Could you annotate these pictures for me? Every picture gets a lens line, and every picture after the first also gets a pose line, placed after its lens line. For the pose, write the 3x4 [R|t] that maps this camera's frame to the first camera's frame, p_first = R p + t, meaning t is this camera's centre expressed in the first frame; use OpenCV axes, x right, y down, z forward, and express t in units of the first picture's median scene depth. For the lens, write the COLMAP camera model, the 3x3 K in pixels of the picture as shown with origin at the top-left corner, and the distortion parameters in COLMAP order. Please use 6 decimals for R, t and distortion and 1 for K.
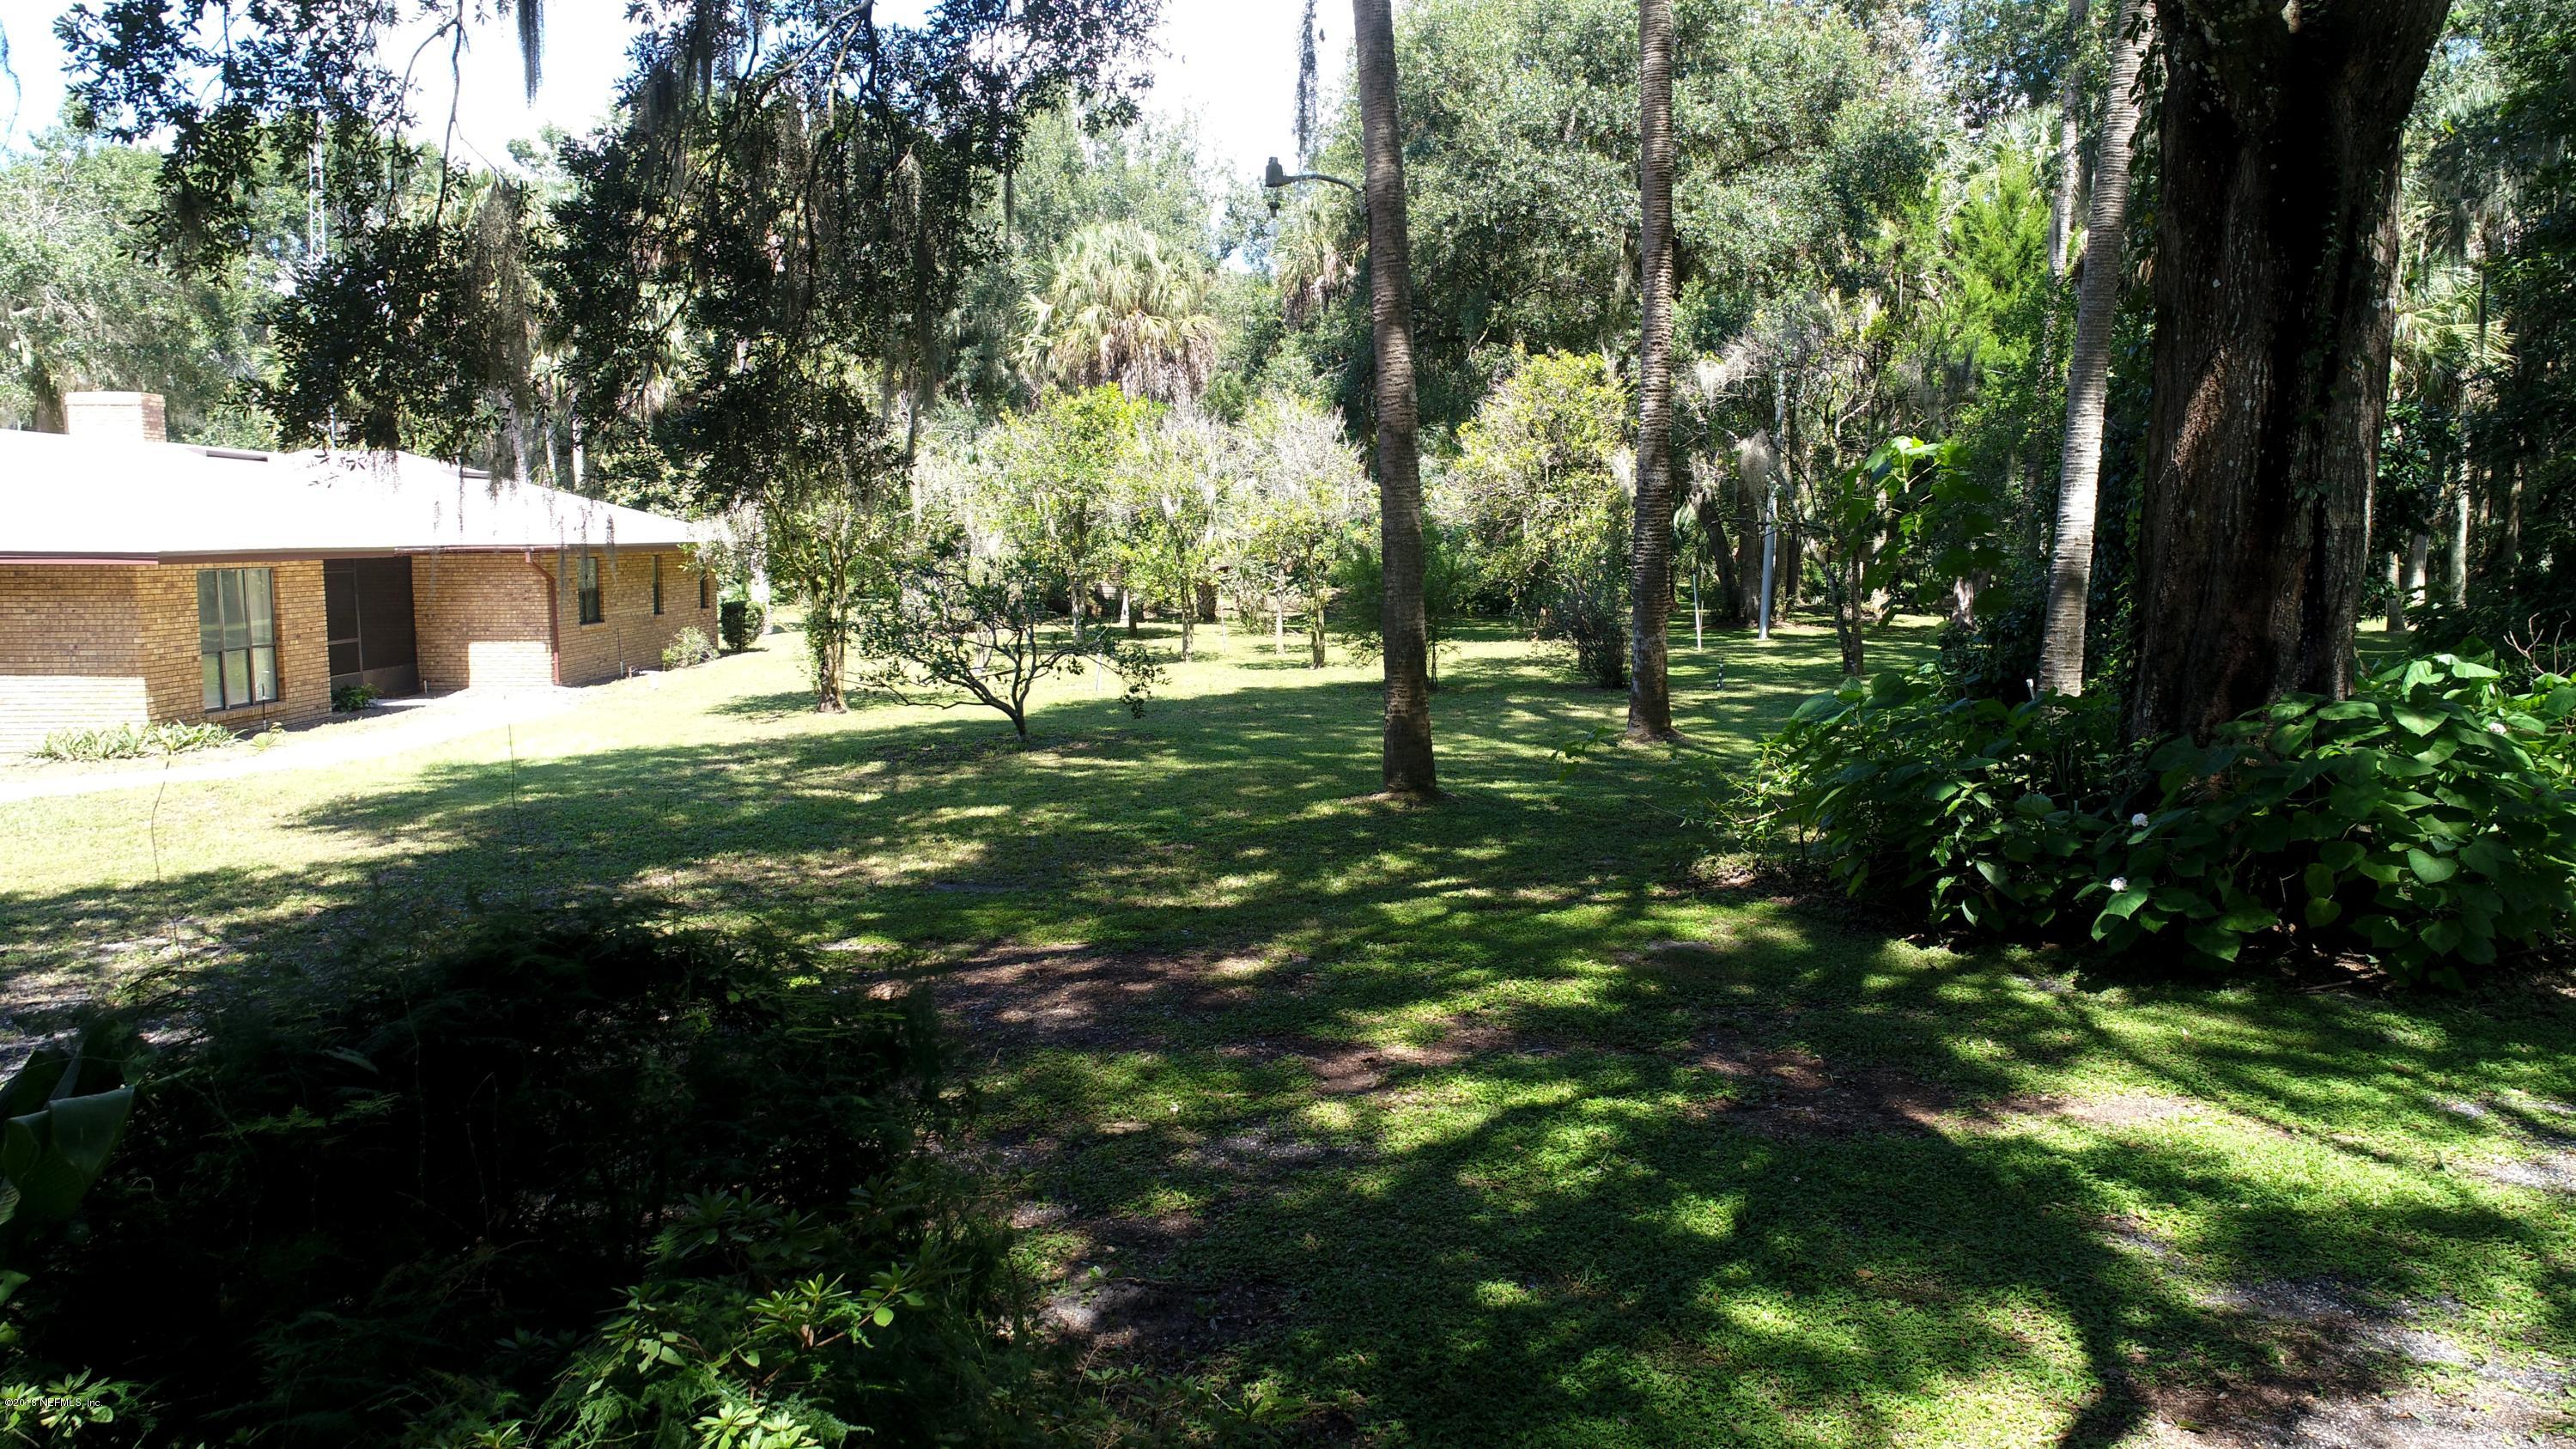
lens RADIAL K [[1721.9, 0, 1292.3], [0, 1721.9, 729.0], [0, 0, 1]] dist [-0.001746, 0.002380]
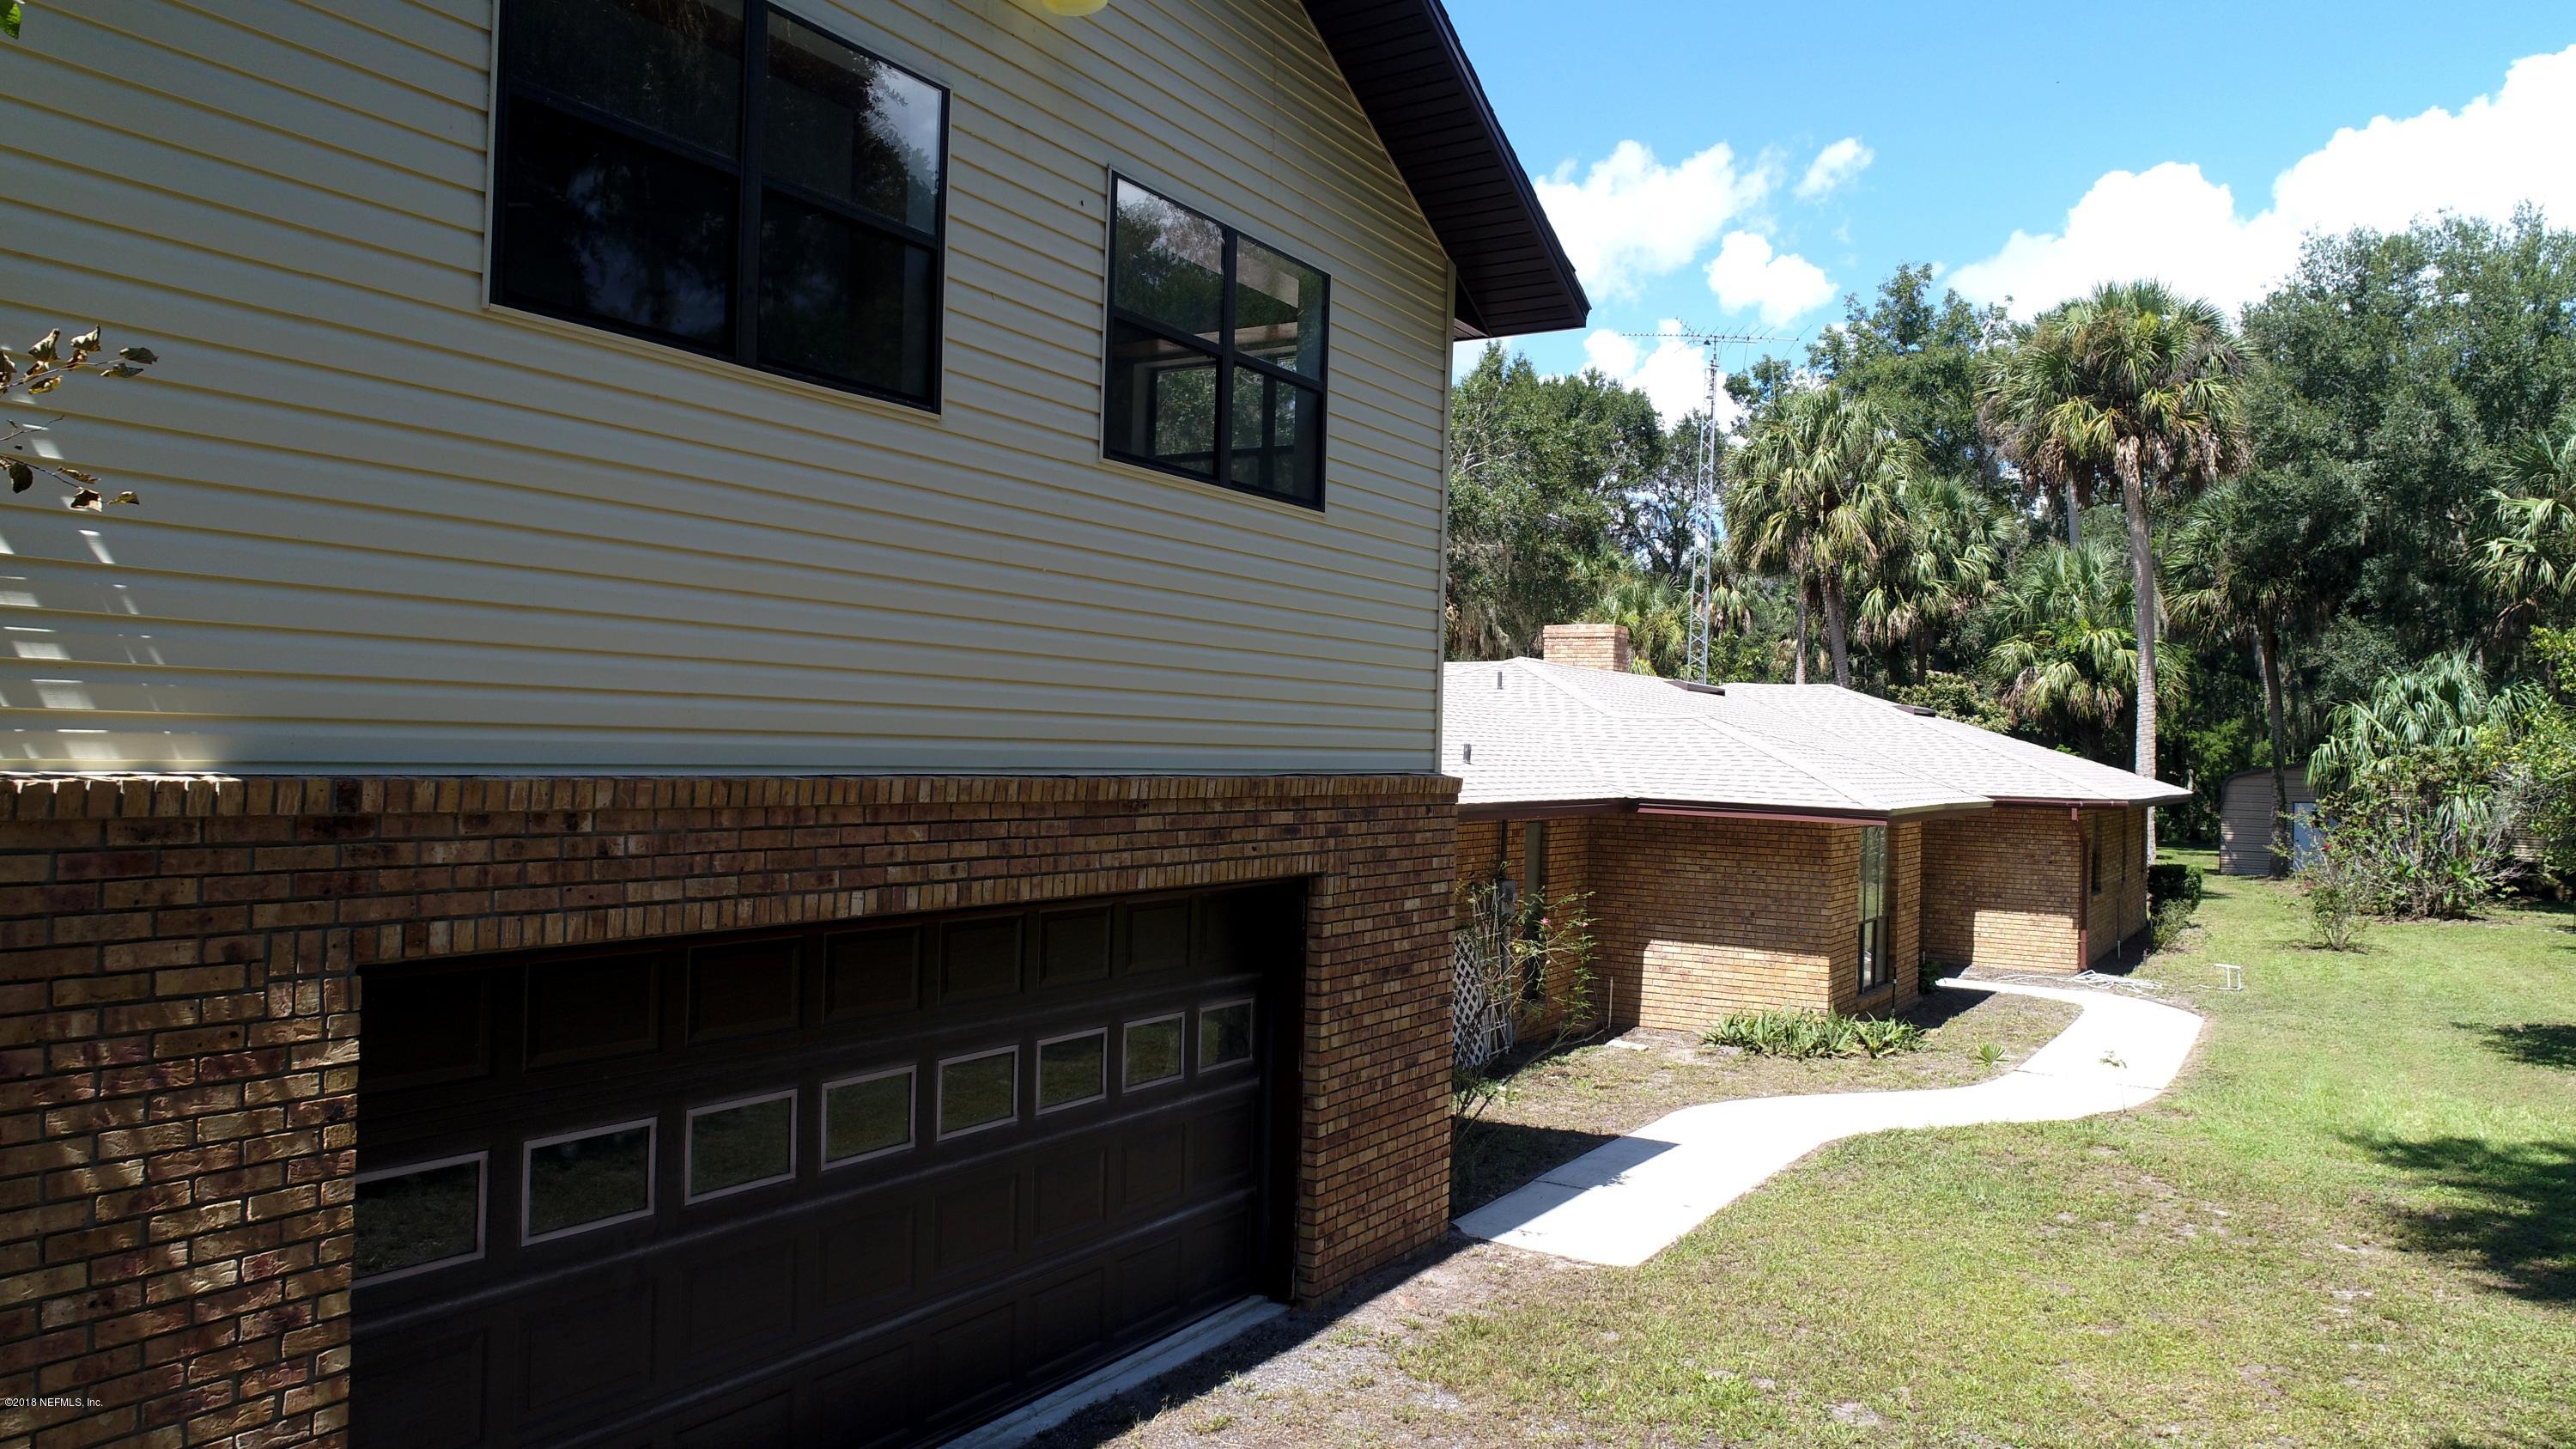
lens RADIAL K [[1721.9, 0, 1292.3], [0, 1721.9, 729.0], [0, 0, 1]] dist [-0.001746, 0.002380]
pose [[0.838741, 0.018725, -0.544208, -0.384784], [-0.089522, 0.990552, -0.103890, -0.025964], [0.537121, 0.135856, 0.832493, 0.133321]]
